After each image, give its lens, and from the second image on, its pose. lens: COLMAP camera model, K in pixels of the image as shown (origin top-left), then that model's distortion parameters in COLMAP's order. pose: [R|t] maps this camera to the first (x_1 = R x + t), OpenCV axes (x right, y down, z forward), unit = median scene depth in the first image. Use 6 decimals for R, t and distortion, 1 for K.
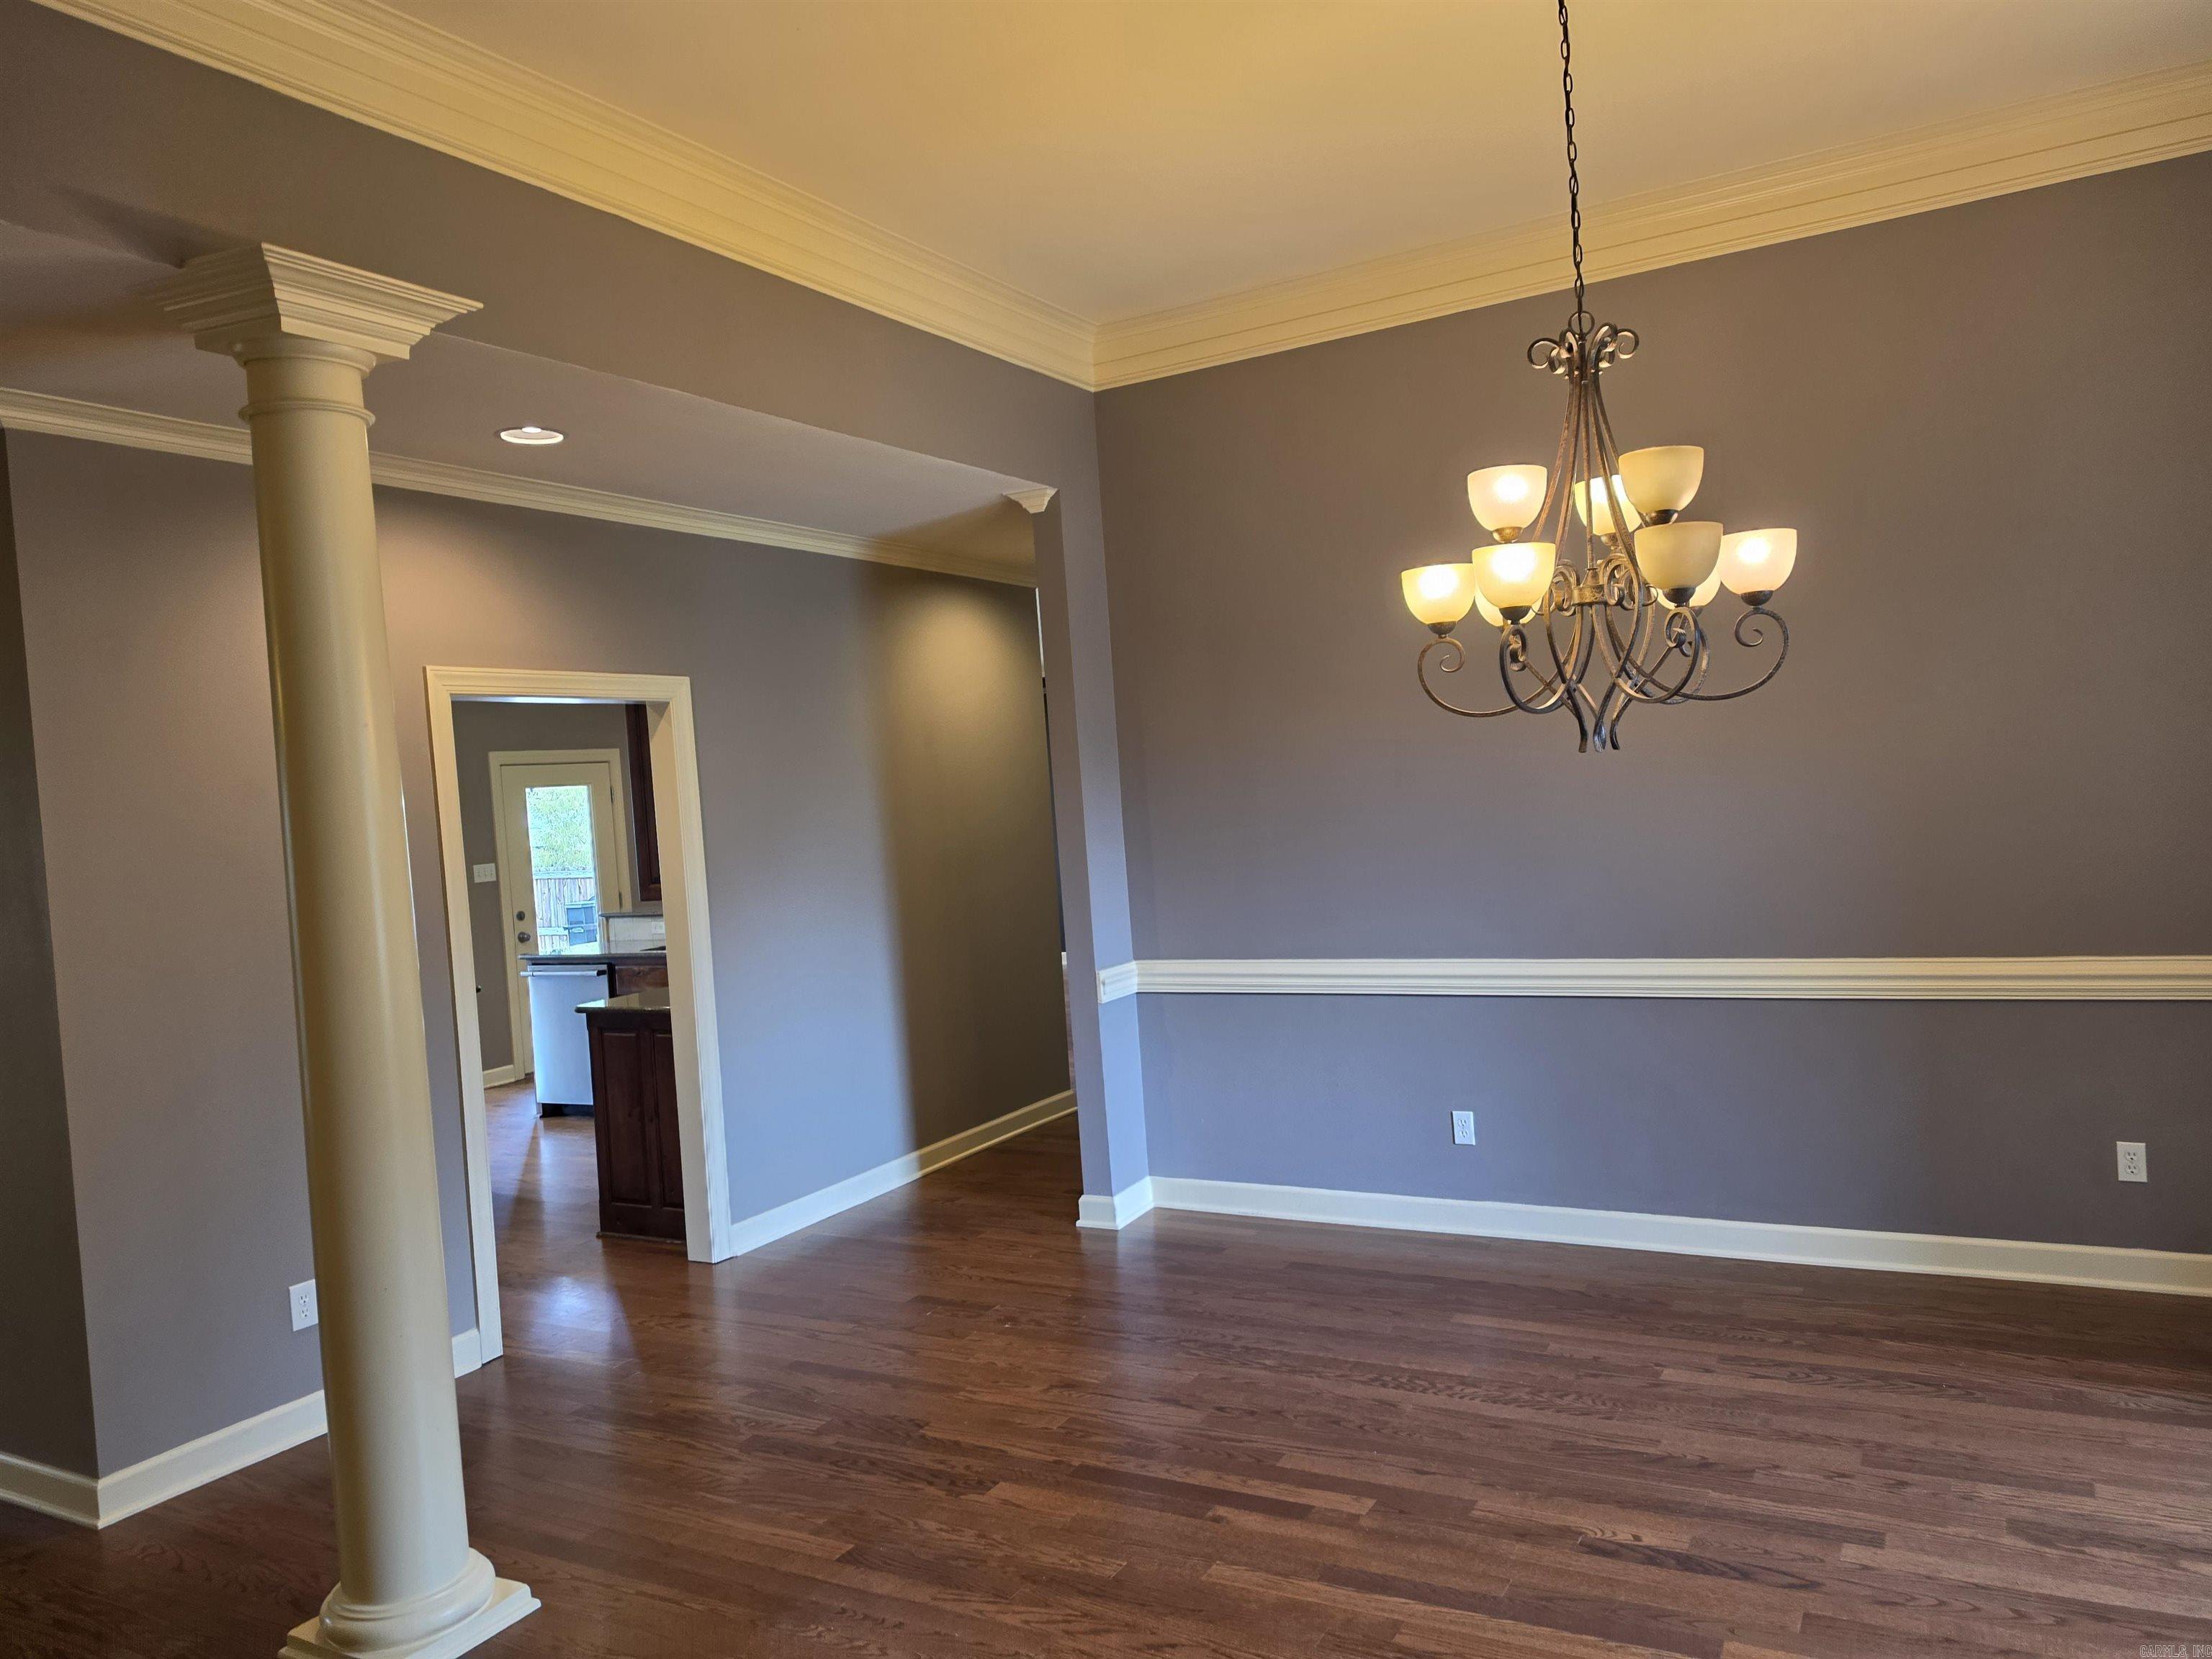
lens RADIAL K [[1525.8, 0, 1124.2], [0, 1525.8, 827.1], [0, 0, 1]] dist [0.042467, -0.043870]
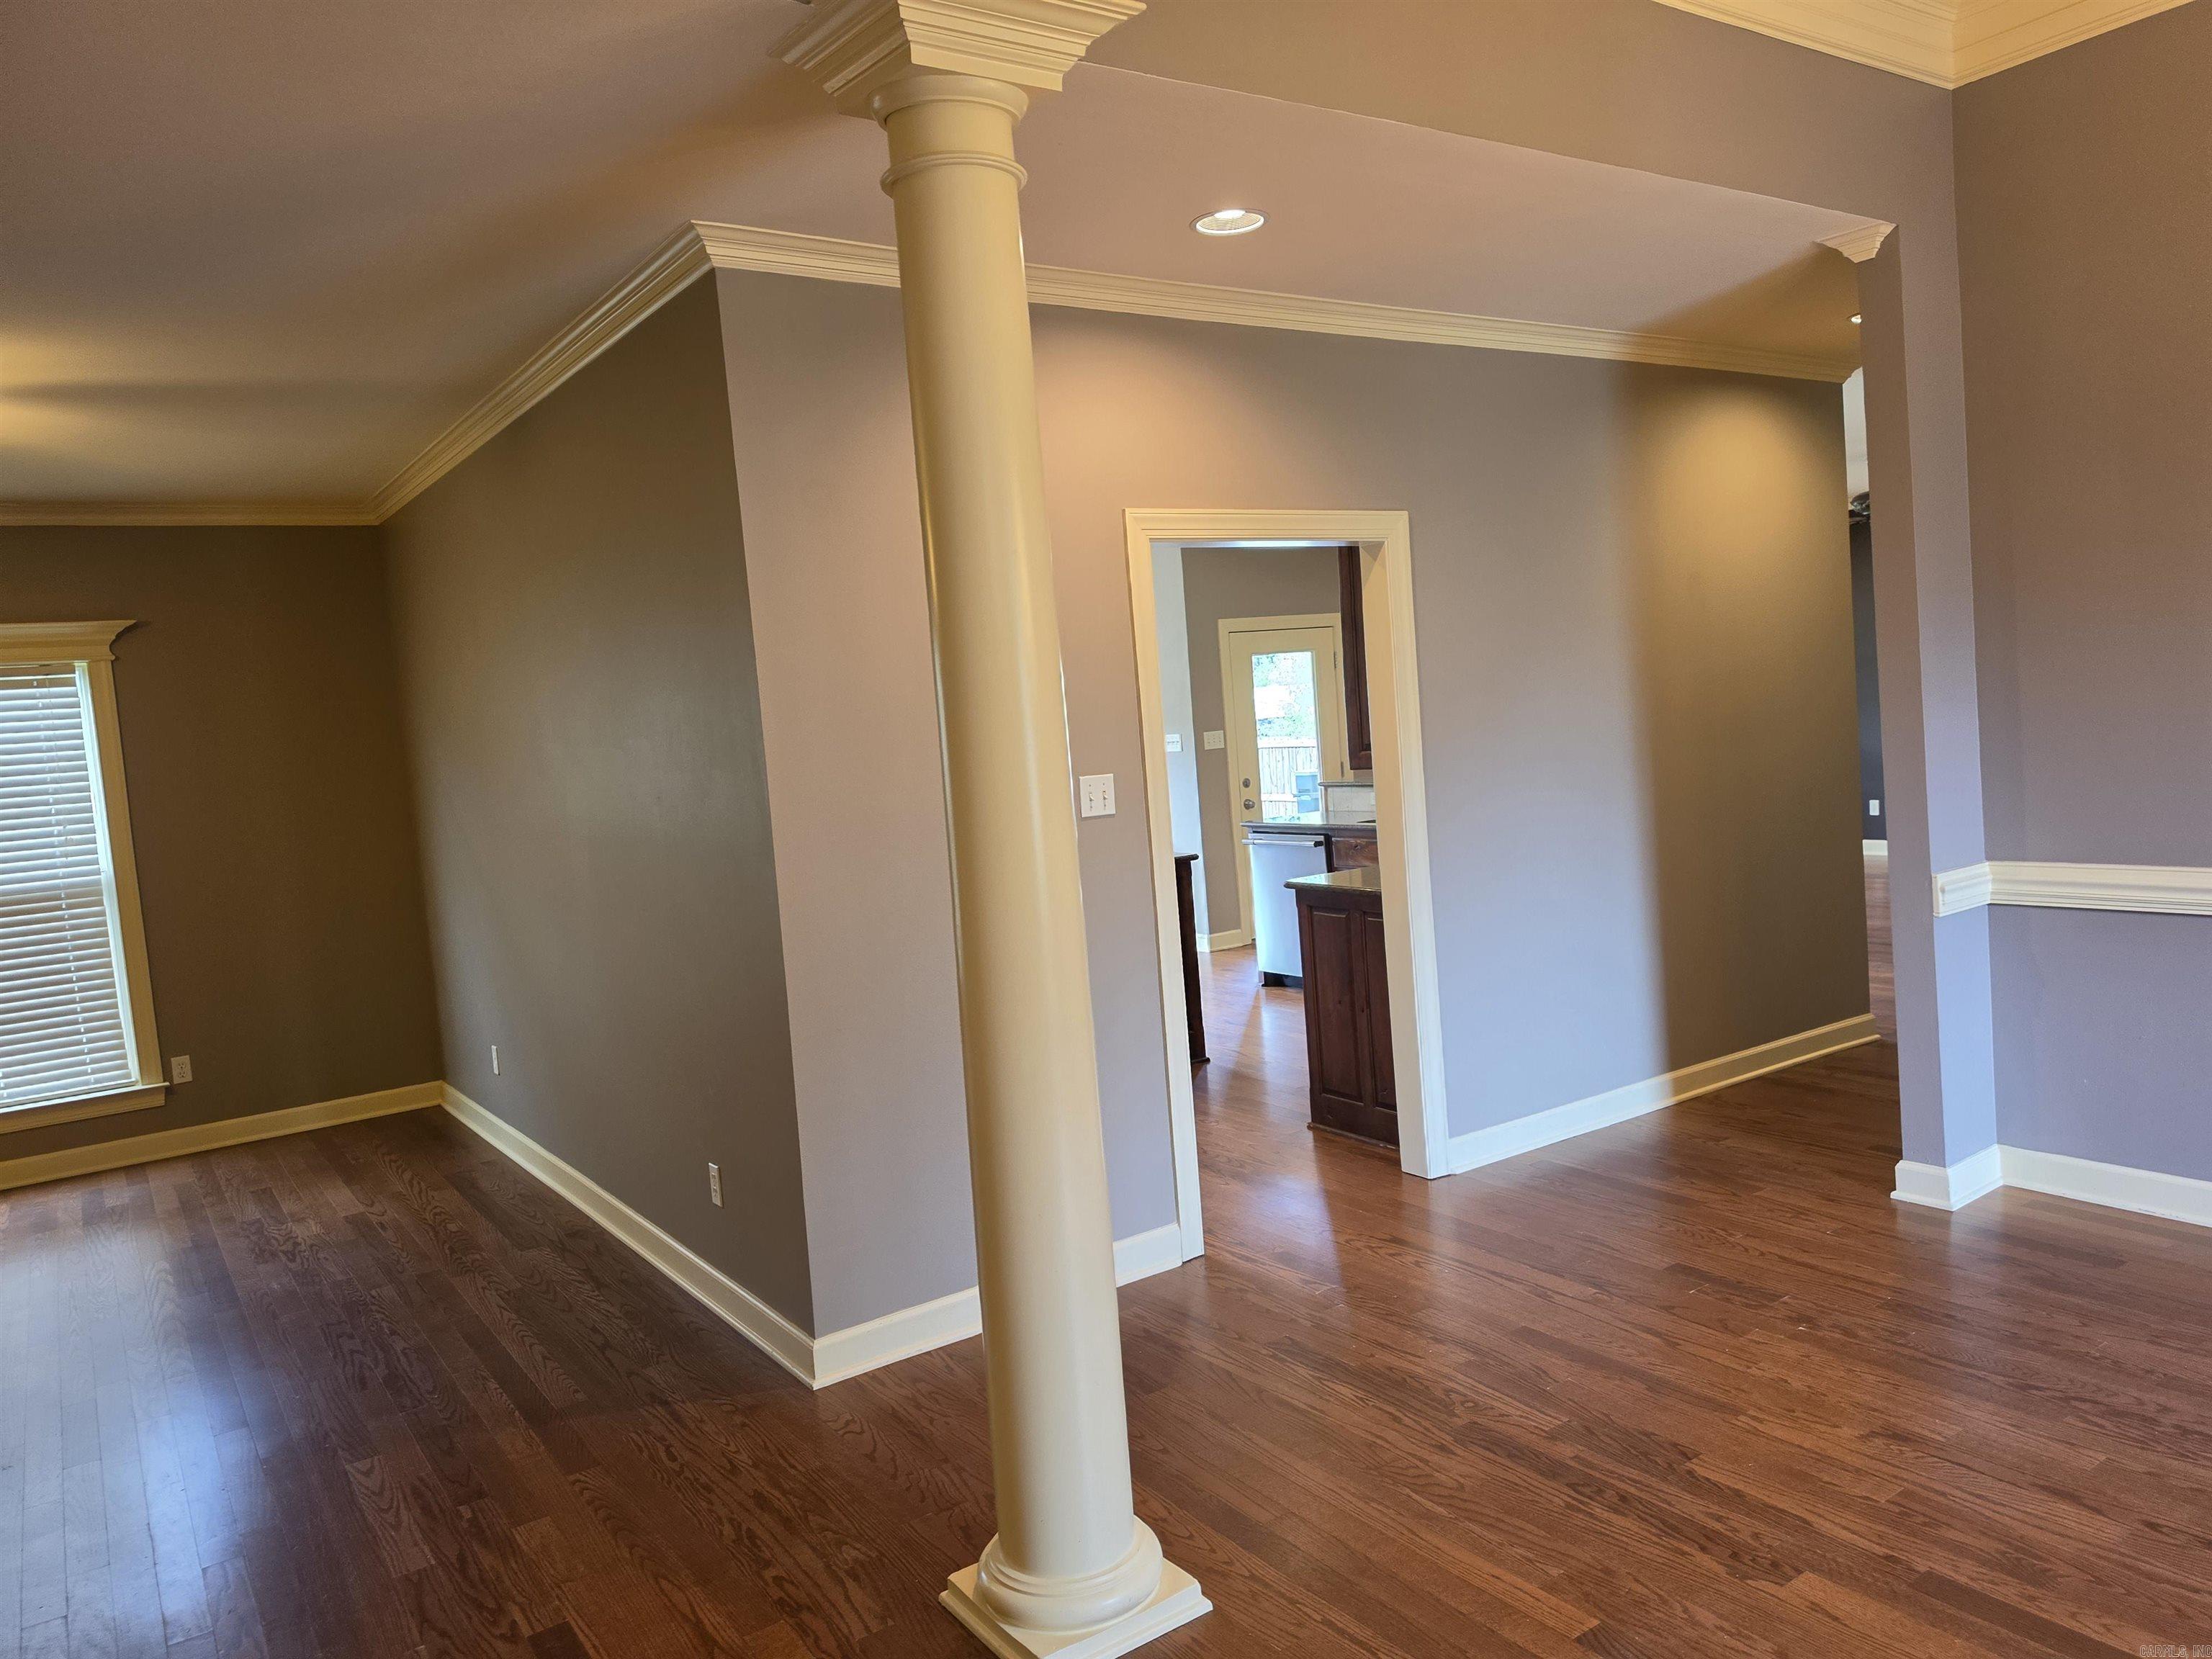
lens RADIAL K [[1525.8, 0, 1116.3], [0, 1525.8, 812.0], [0, 0, 1]] dist [0.042467, -0.043870]
pose [[0.890372, 0.030010, -0.454244, -0.037421], [0.003470, 0.997348, 0.072692, 0.008965], [0.455221, -0.066299, 0.887907, 0.165718]]
